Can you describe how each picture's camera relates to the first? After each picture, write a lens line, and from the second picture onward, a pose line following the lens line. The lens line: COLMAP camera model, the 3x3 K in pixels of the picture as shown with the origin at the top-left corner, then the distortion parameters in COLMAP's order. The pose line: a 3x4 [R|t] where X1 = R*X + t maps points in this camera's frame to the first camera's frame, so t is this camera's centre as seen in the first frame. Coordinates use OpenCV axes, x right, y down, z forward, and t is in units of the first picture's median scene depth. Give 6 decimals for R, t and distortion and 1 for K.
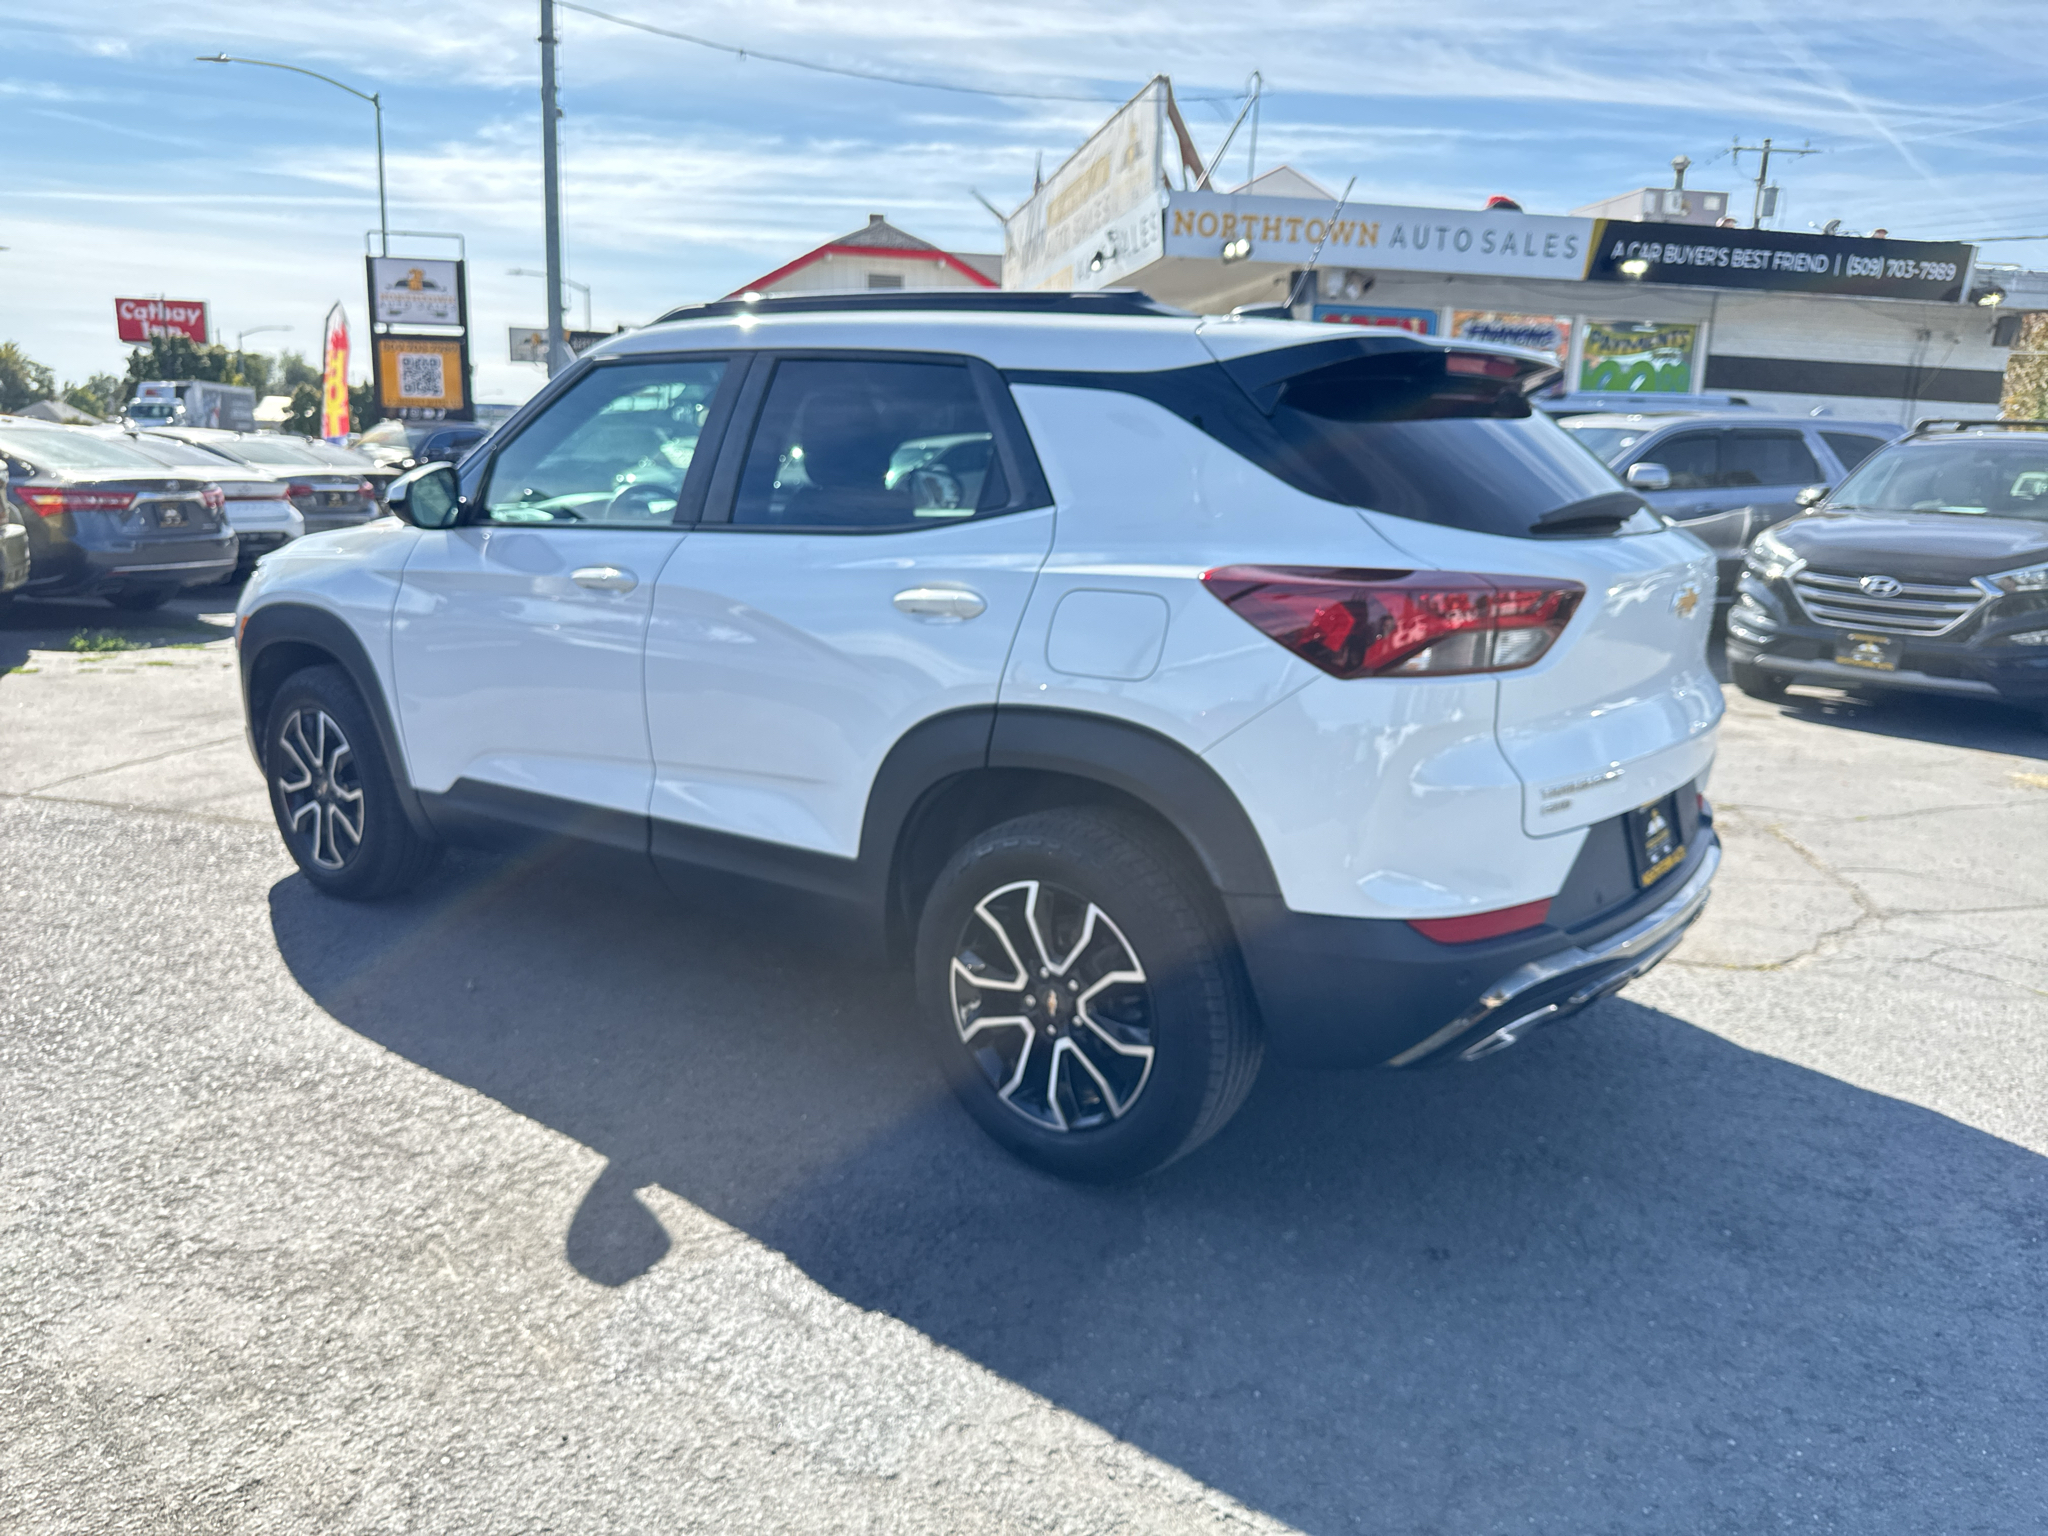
lens RADIAL K [[1491.0, 0, 1015.1], [0, 1491.0, 767.4], [0, 0, 1]] dist [0.004934, -0.003580]
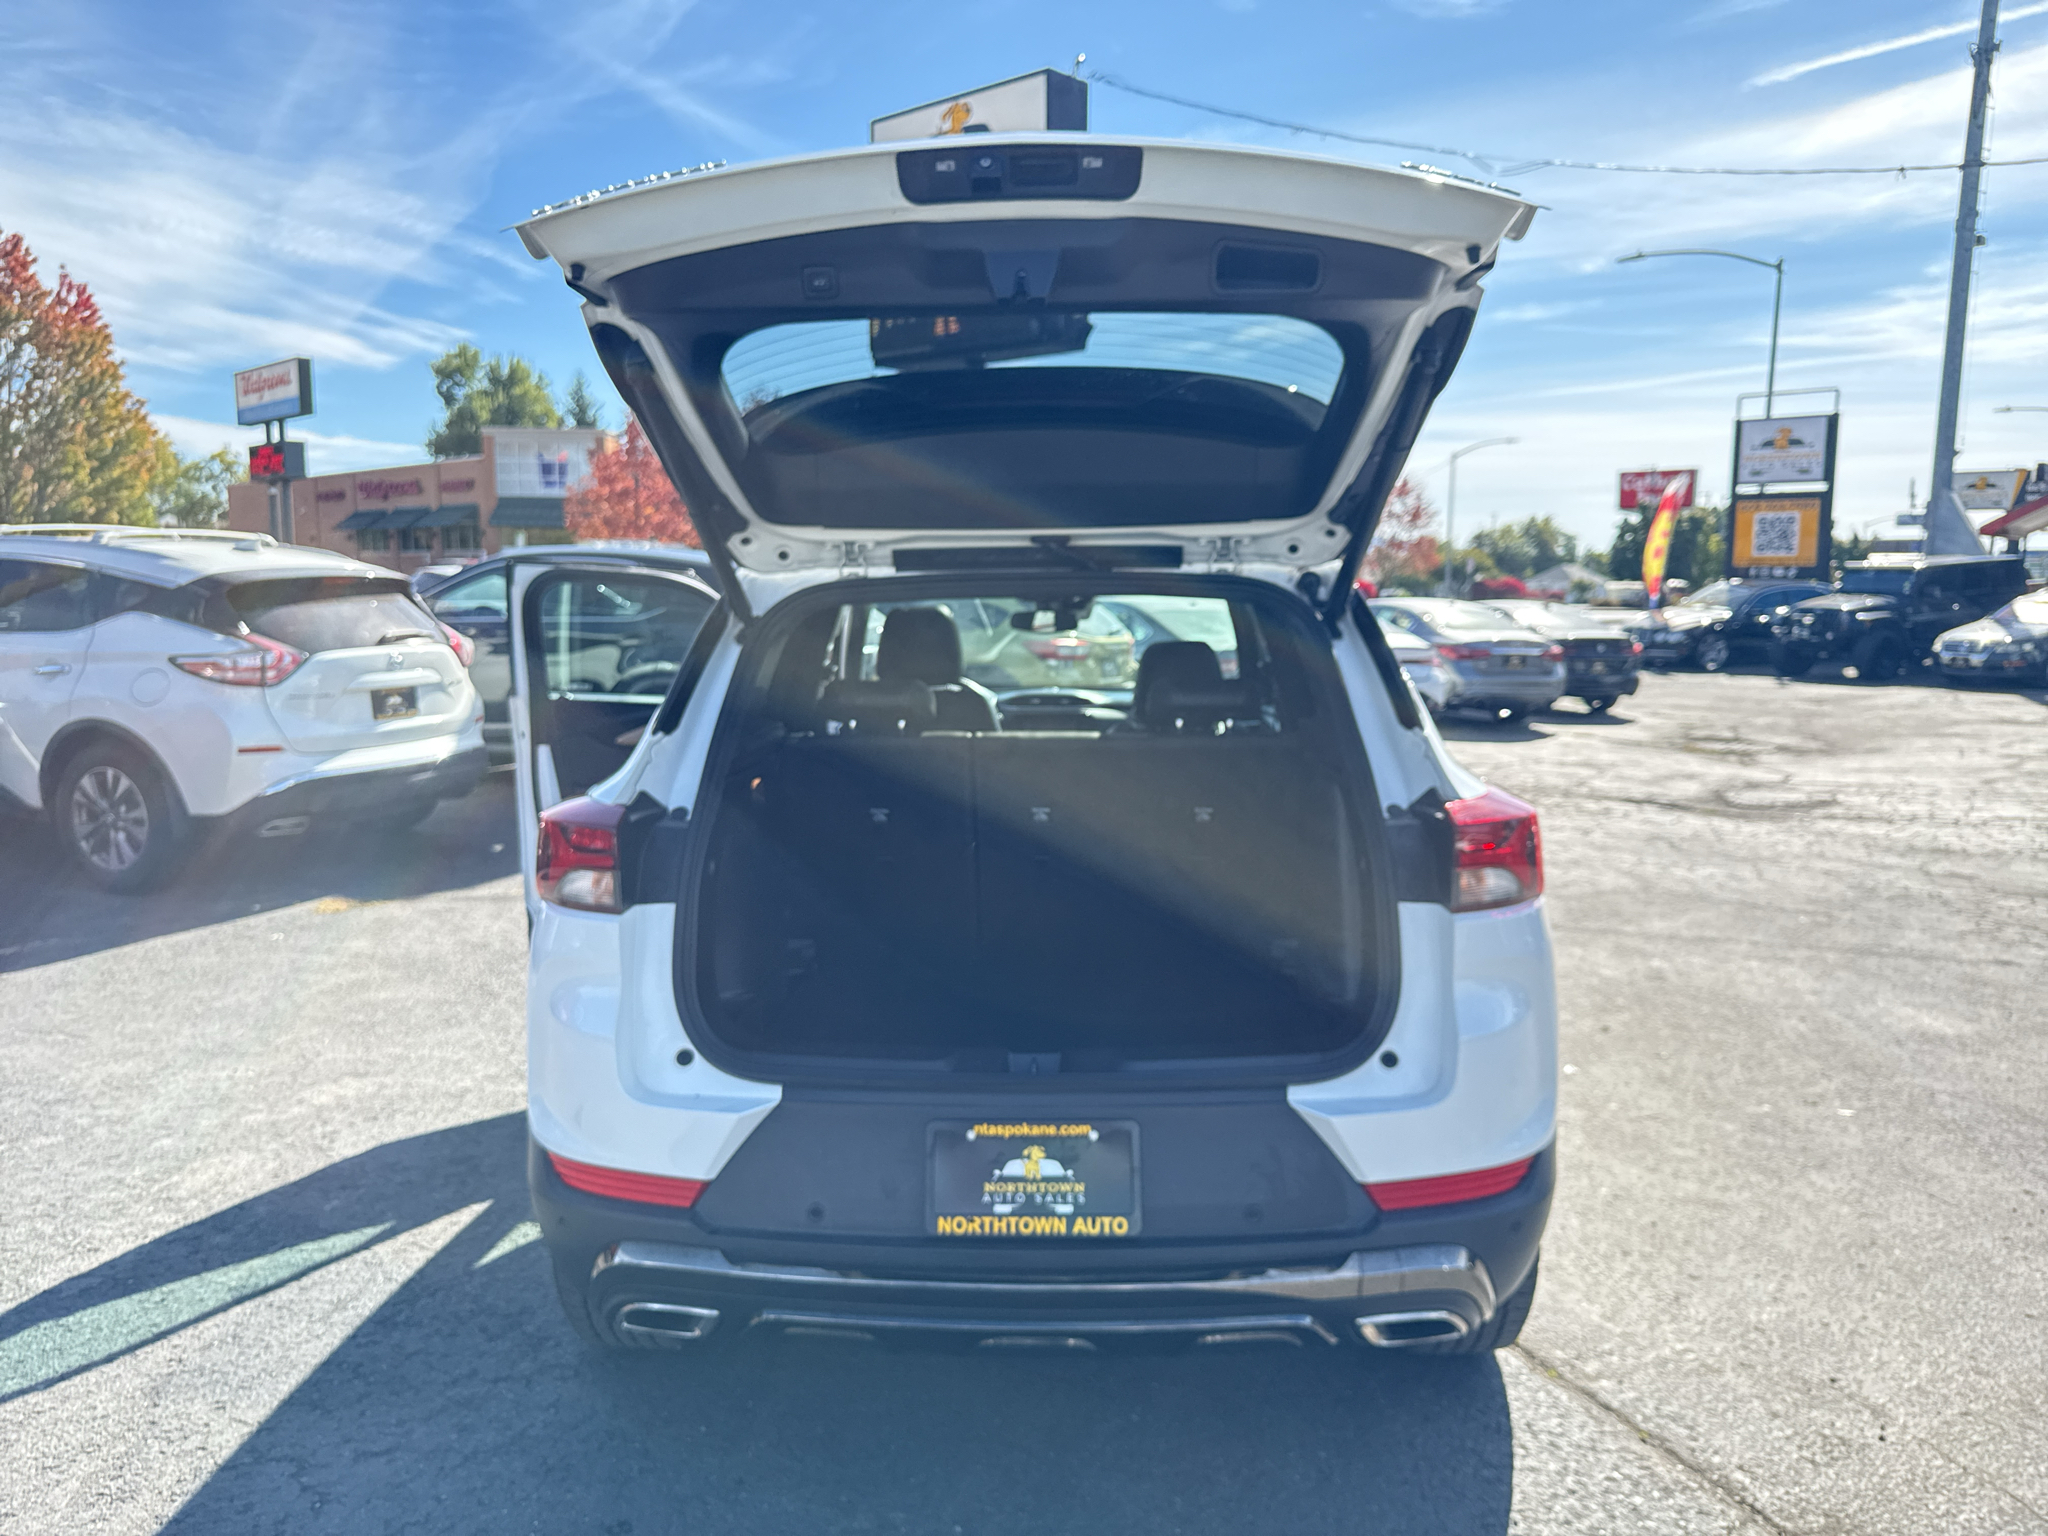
lens RADIAL K [[1483.7, 0, 1029.4], [0, 1483.7, 785.5], [0, 0, 1]] dist [-0.003595, -0.005389]
pose [[0.592428, 0.085695, -0.801053, 0.210222], [-0.154934, 0.987885, -0.008901, -0.030607], [0.790585, 0.129384, 0.598528, 0.106776]]
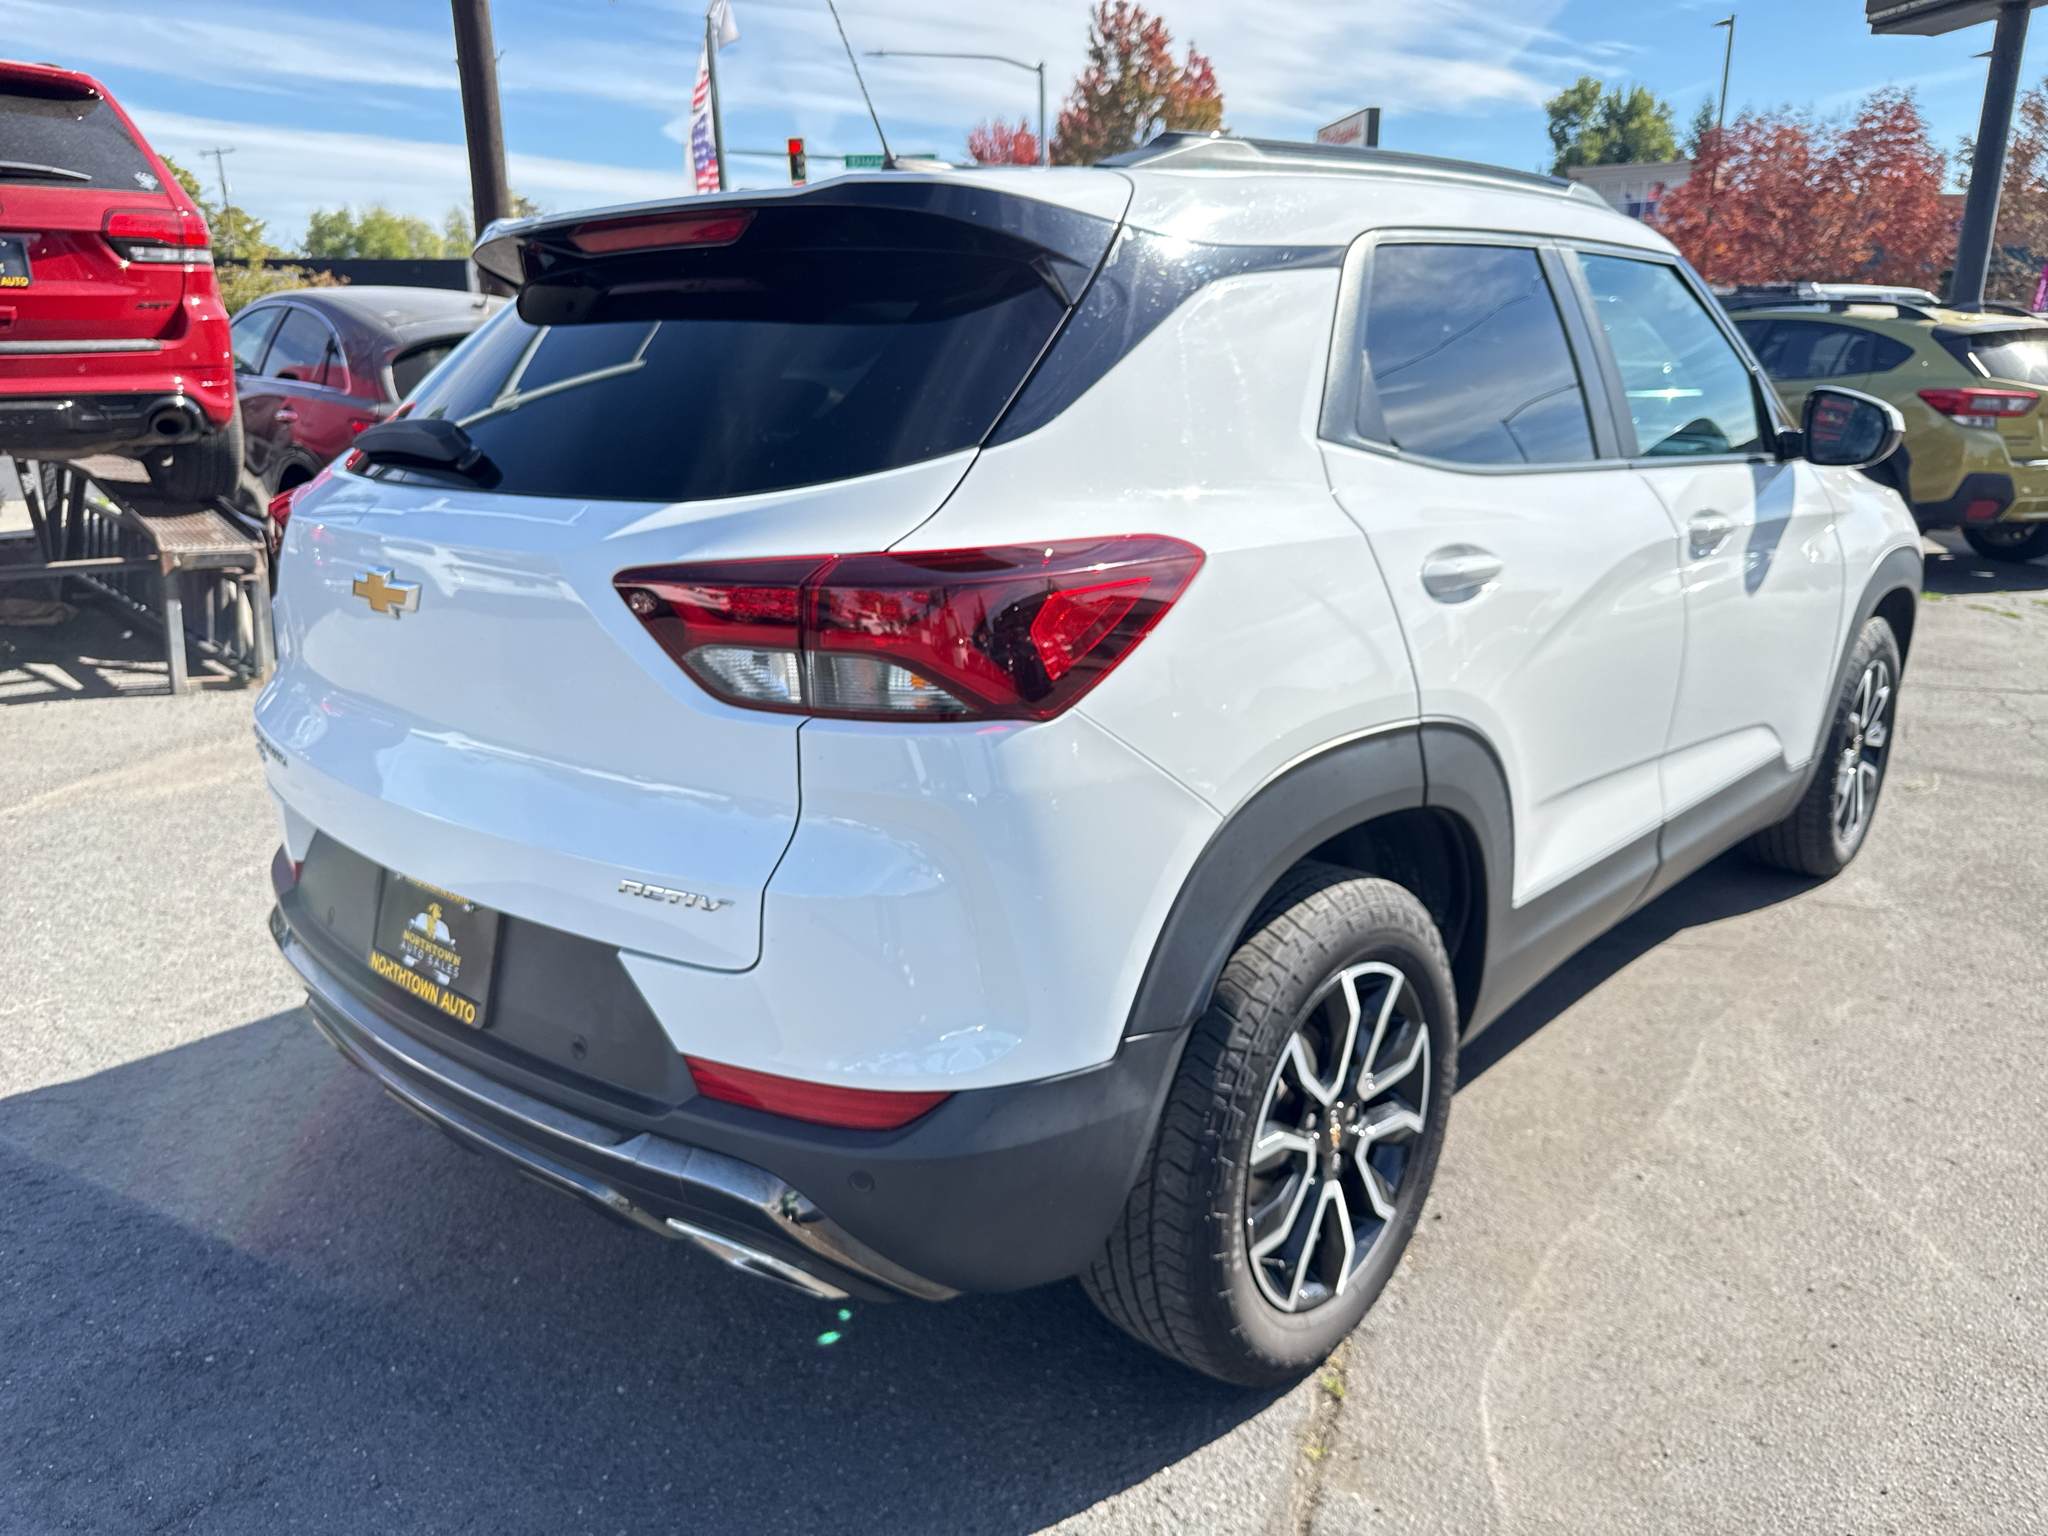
lens RADIAL K [[1486.5, 0, 1024.0], [0, 1486.5, 768.0], [0, 0, 1]] dist [0.002916, 0.002501]
pose [[-0.073856, 0.251507, -0.965034, 0.214280], [-0.206721, 0.942798, 0.261532, -0.053965], [0.975608, 0.218808, -0.017639, 0.261833]]
